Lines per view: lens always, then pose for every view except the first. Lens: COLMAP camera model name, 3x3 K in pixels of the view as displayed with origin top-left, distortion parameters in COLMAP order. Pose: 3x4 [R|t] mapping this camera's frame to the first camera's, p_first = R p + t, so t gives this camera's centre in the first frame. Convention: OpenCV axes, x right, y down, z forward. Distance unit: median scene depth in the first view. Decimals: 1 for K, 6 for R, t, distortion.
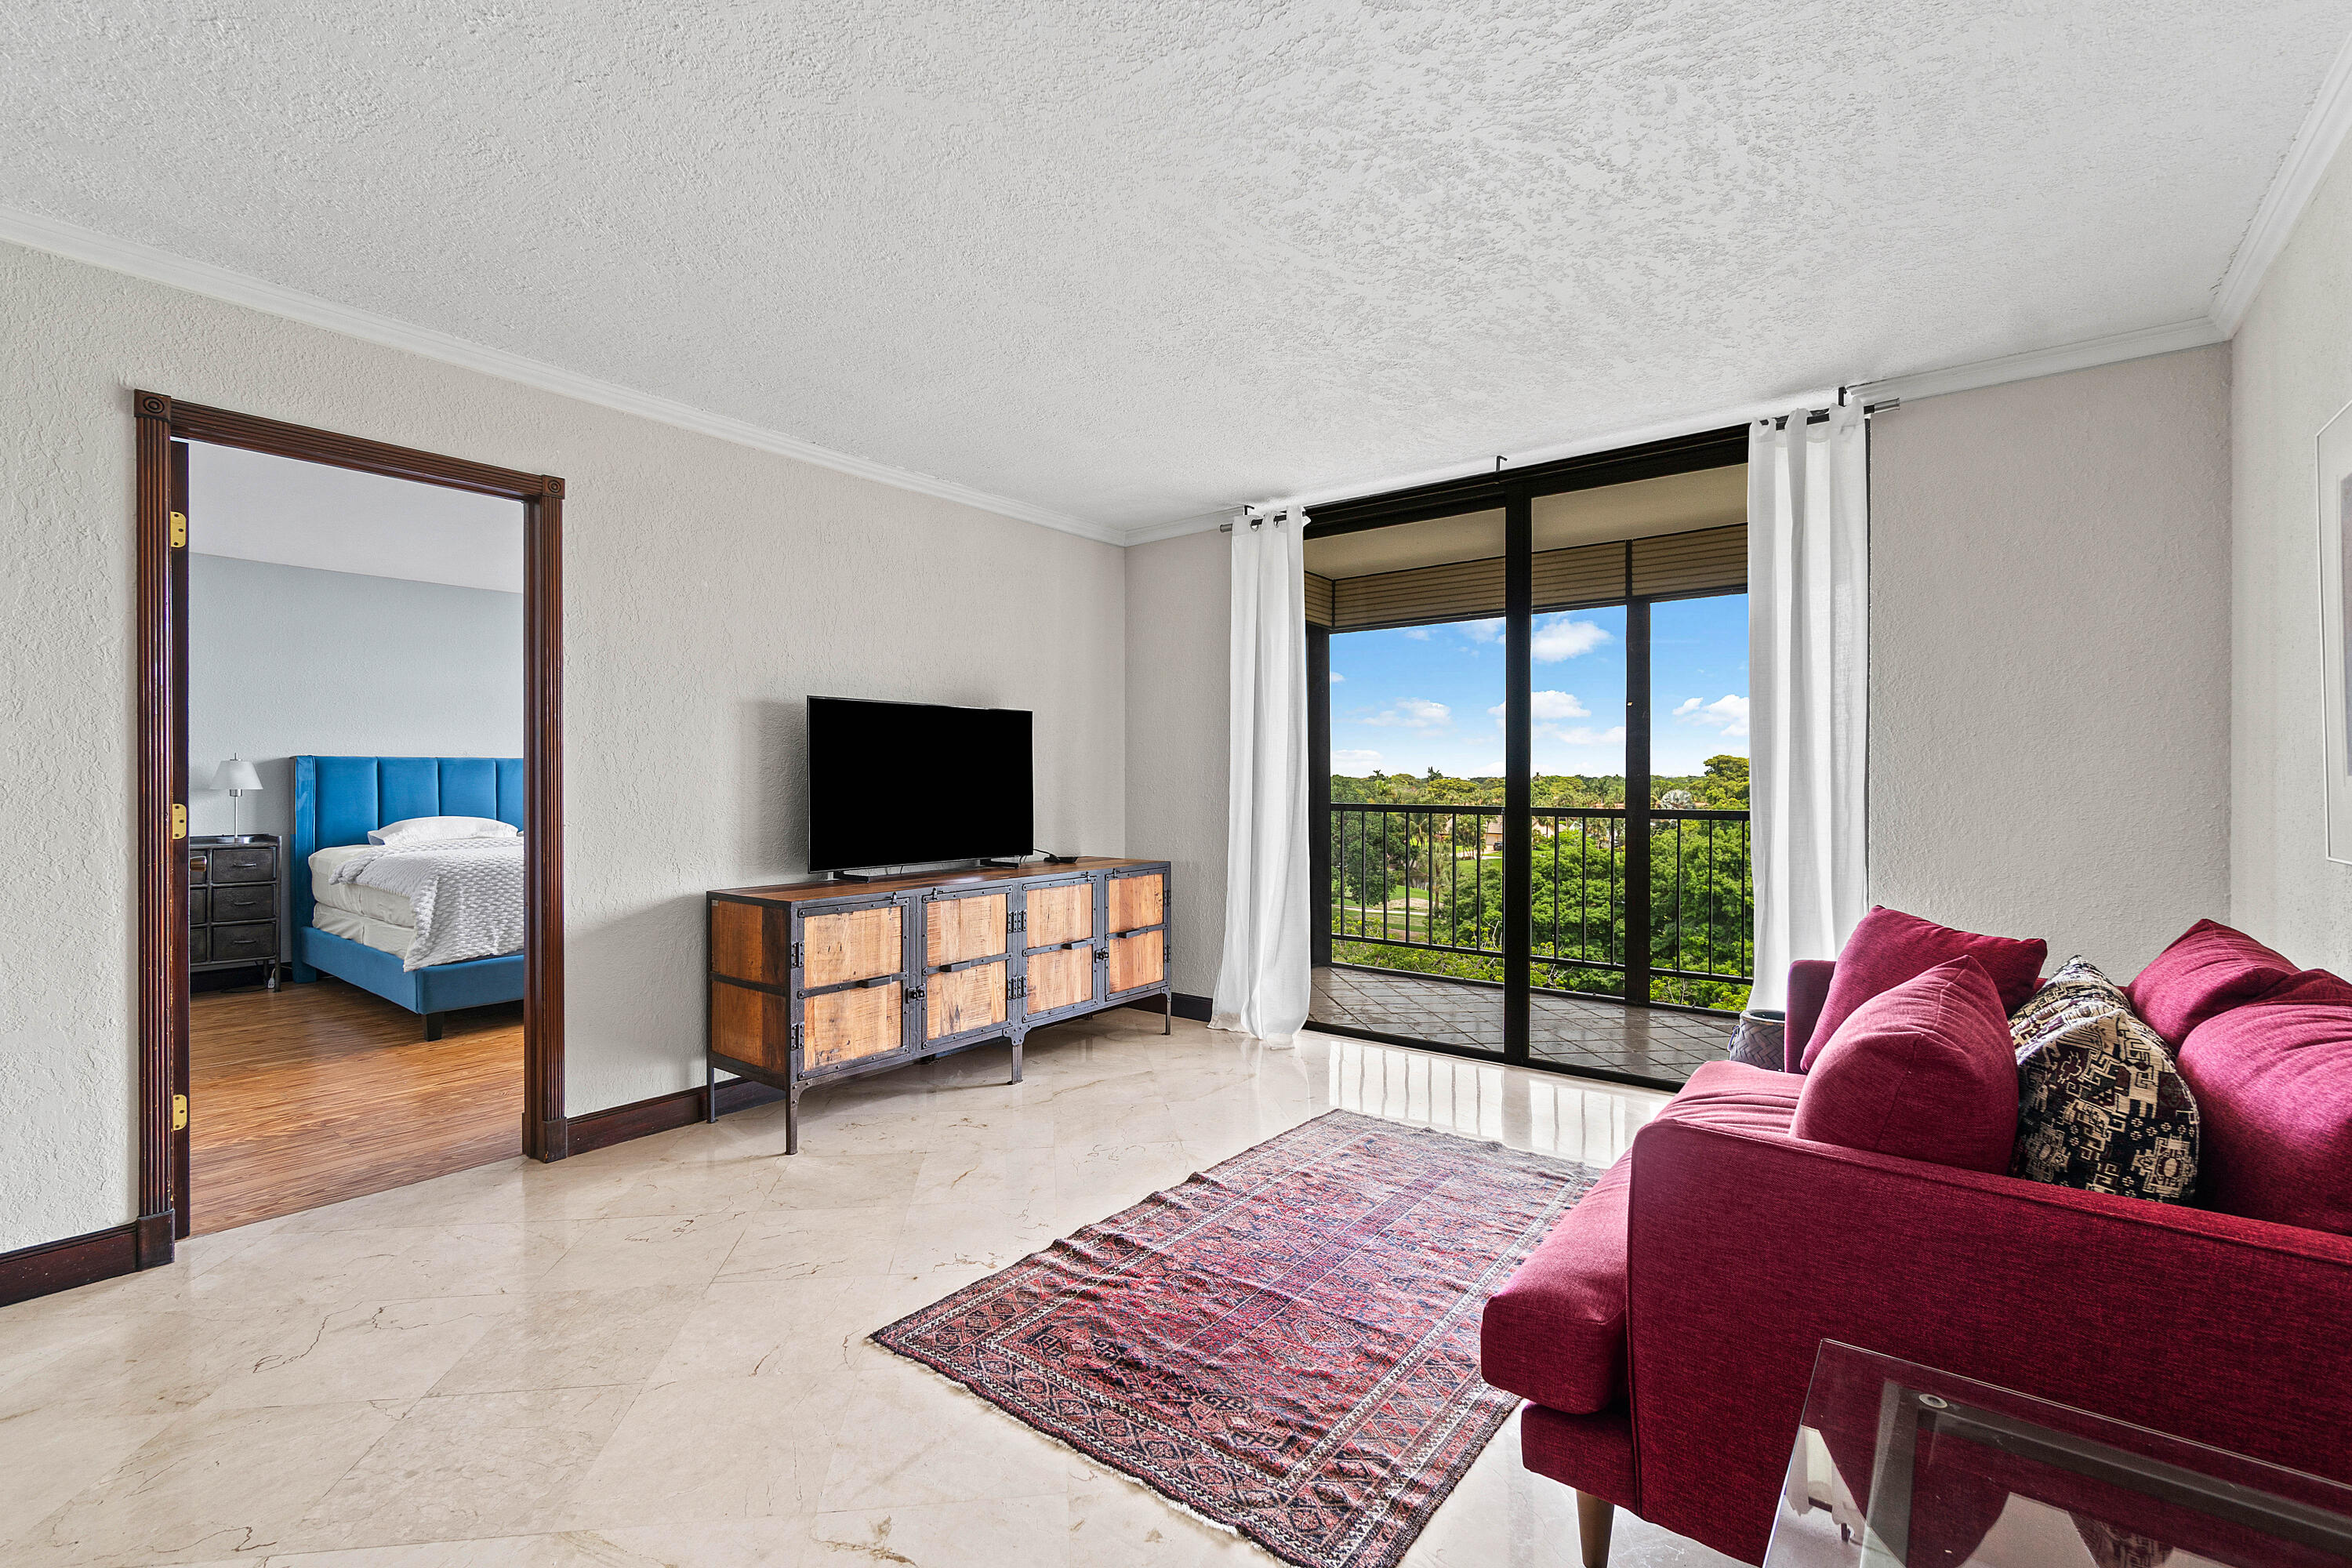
lens RADIAL K [[1026.4, 0, 1179.3], [0, 1026.4, 783.4], [0, 0, 1]] dist [-0.004040, 0.001394]
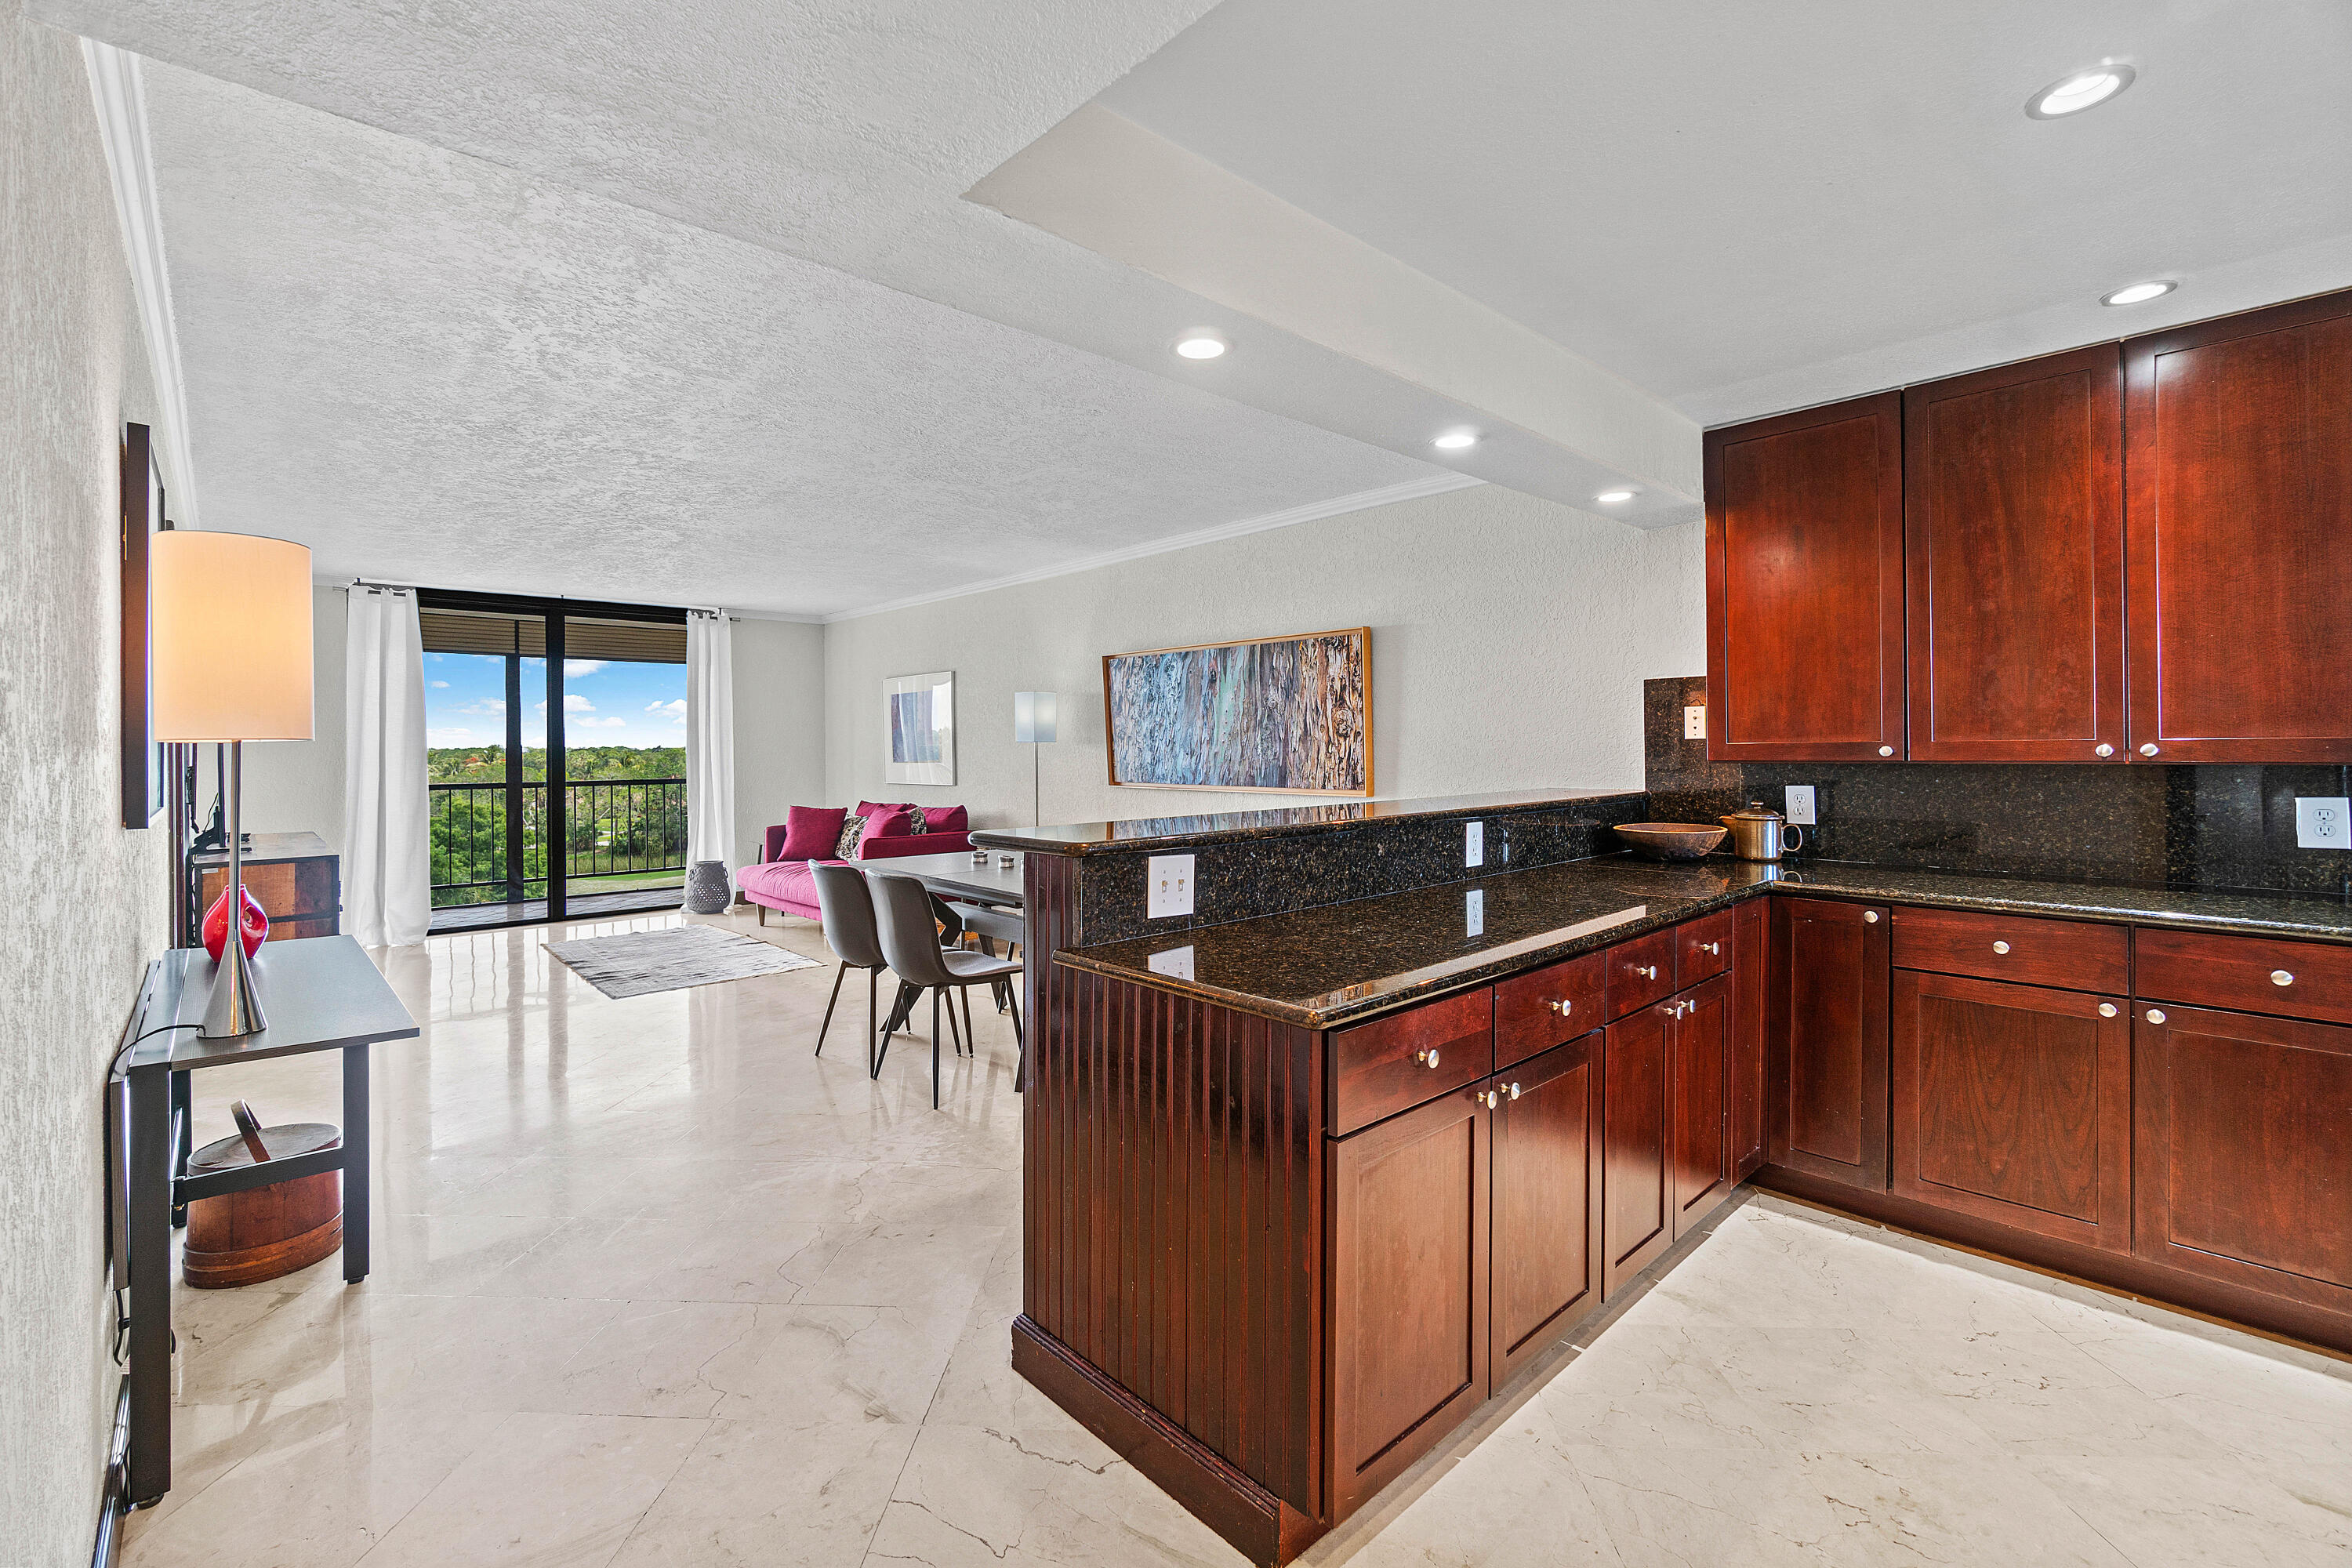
lens RADIAL K [[1026.4, 0, 1160.0], [0, 1026.4, 749.2], [0, 0, 1]] dist [-0.004040, 0.001394]
pose [[0.172957, -0.002946, 0.984925, -1.433476], [0.010880, 0.999940, 0.001080, -0.027649], [-0.984869, 0.010529, 0.172978, -0.417900]]
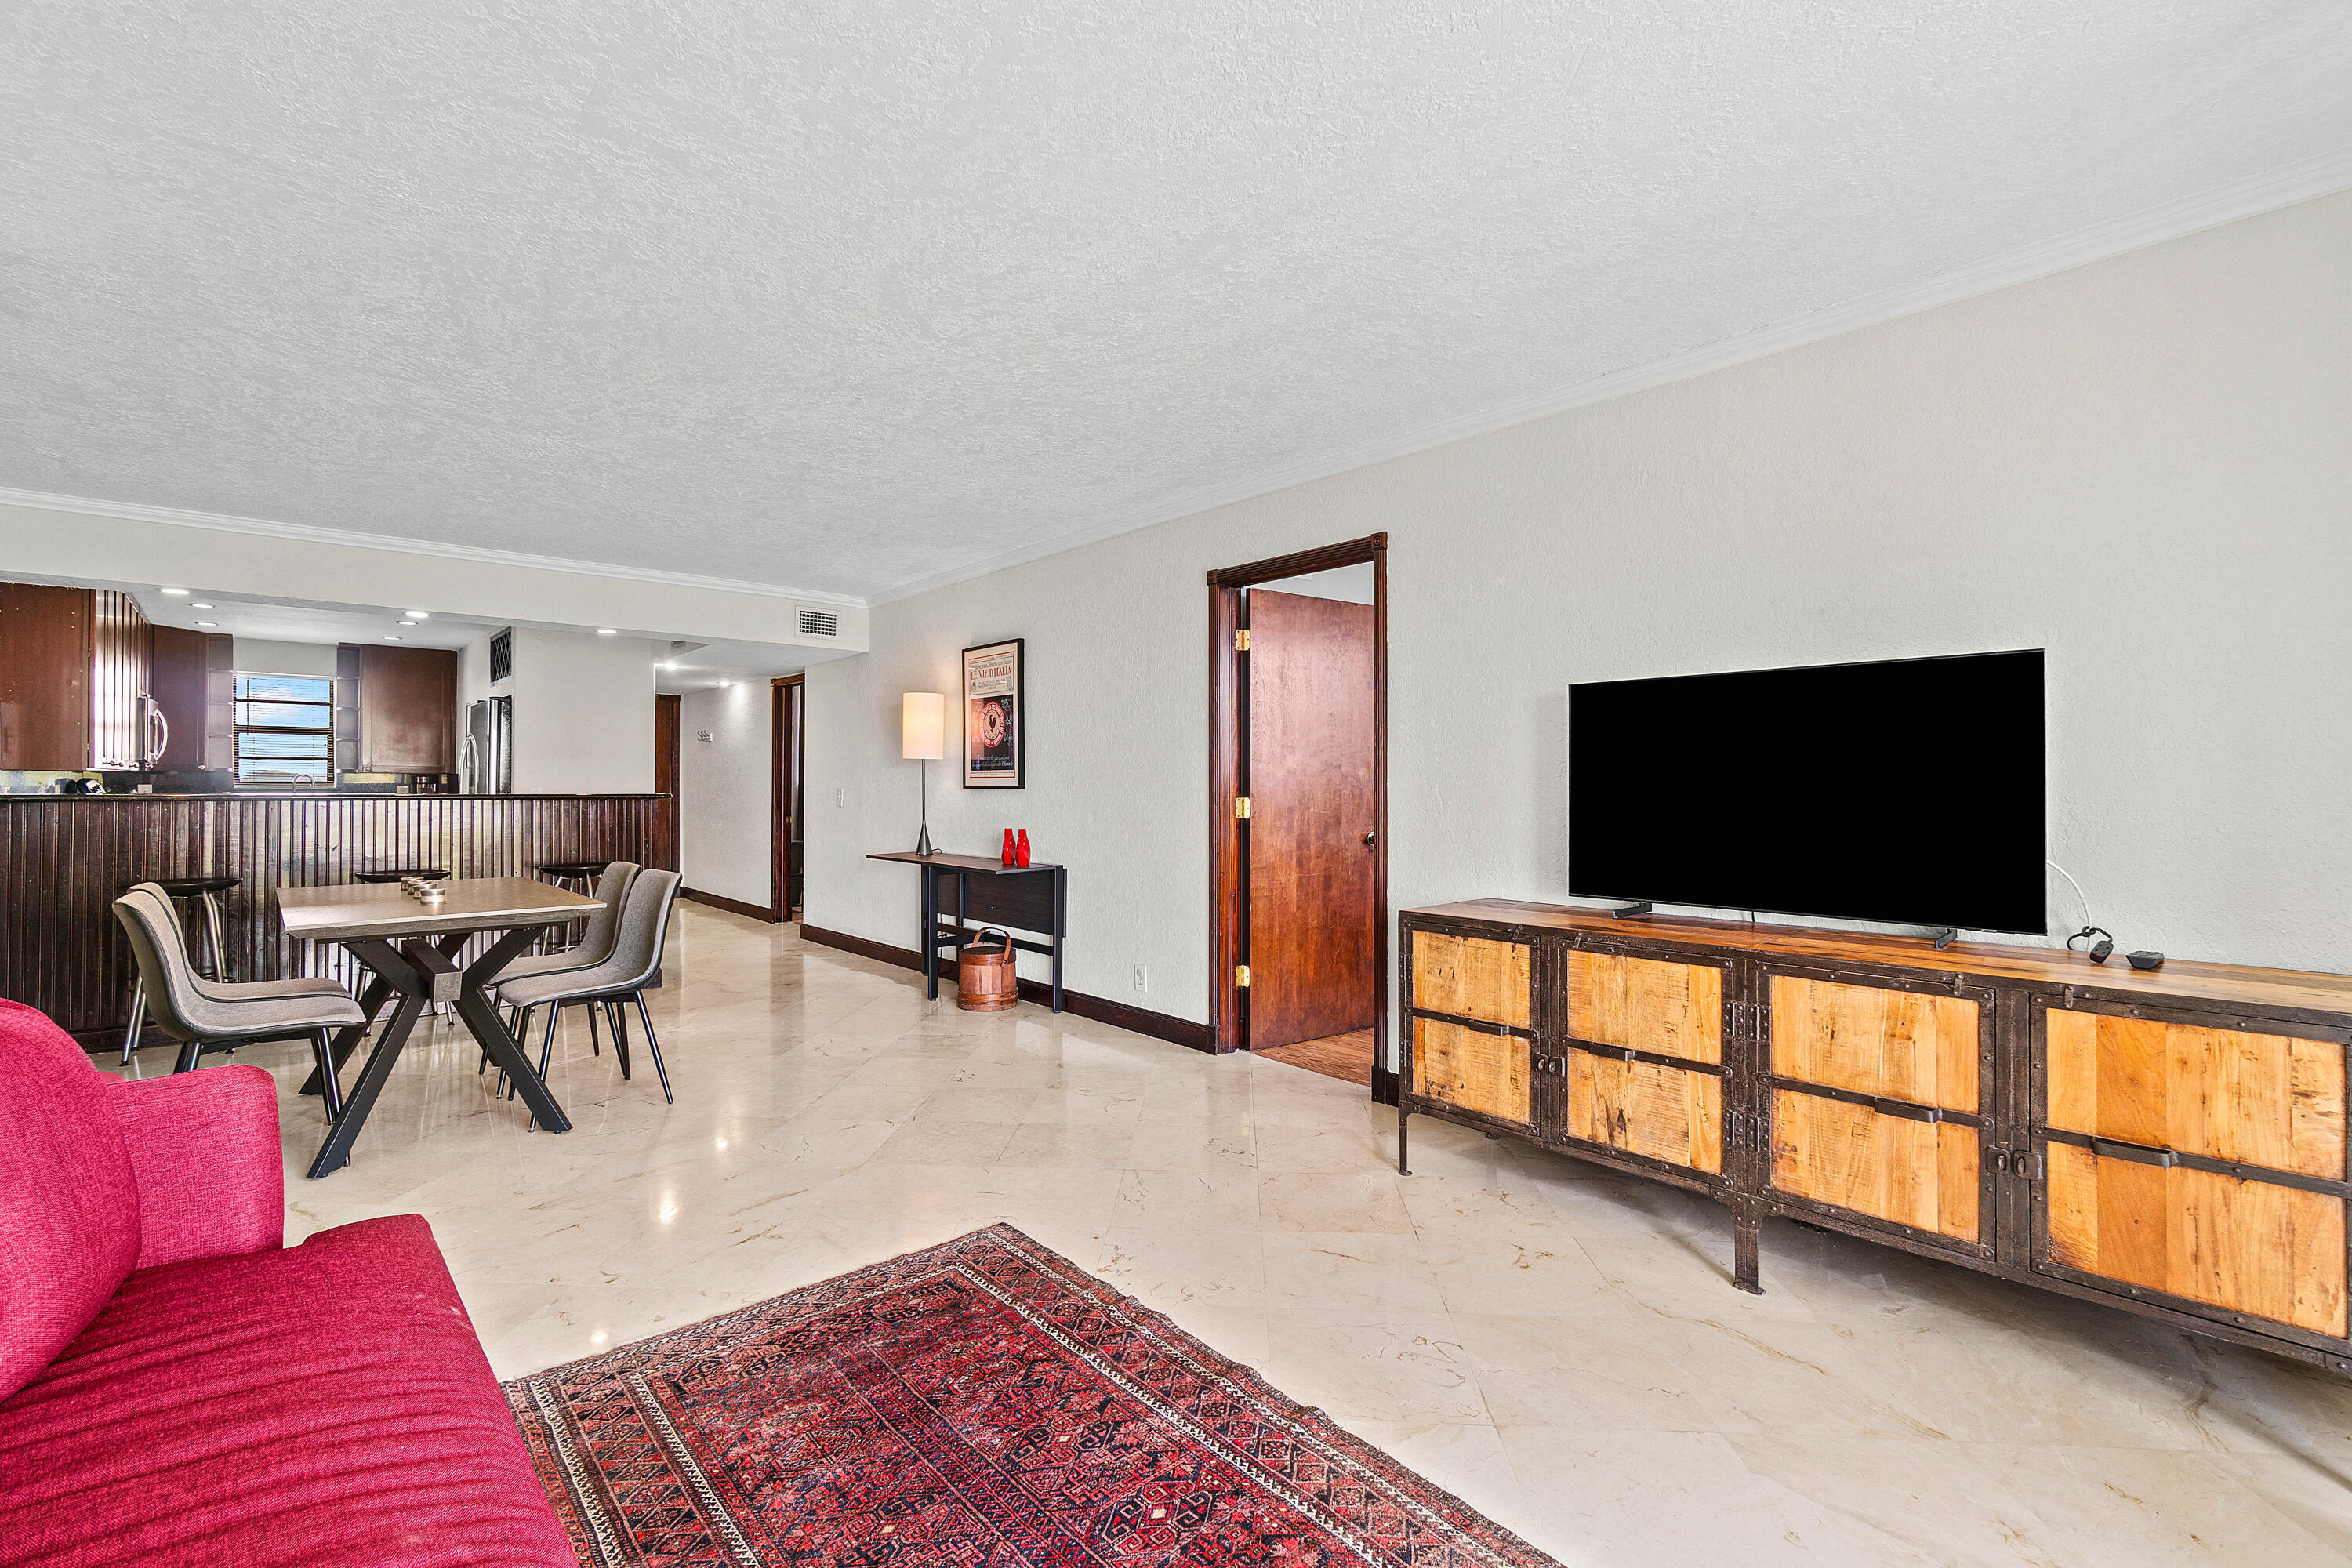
lens RADIAL K [[1026.4, 0, 1169.5], [0, 1026.4, 773.2], [0, 0, 1]] dist [-0.004040, 0.001394]
pose [[-0.181462, -0.010039, -0.983347, 0.521541], [-0.006463, 0.999938, -0.009016, -0.003465], [0.983377, 0.004719, -0.181516, 0.818514]]
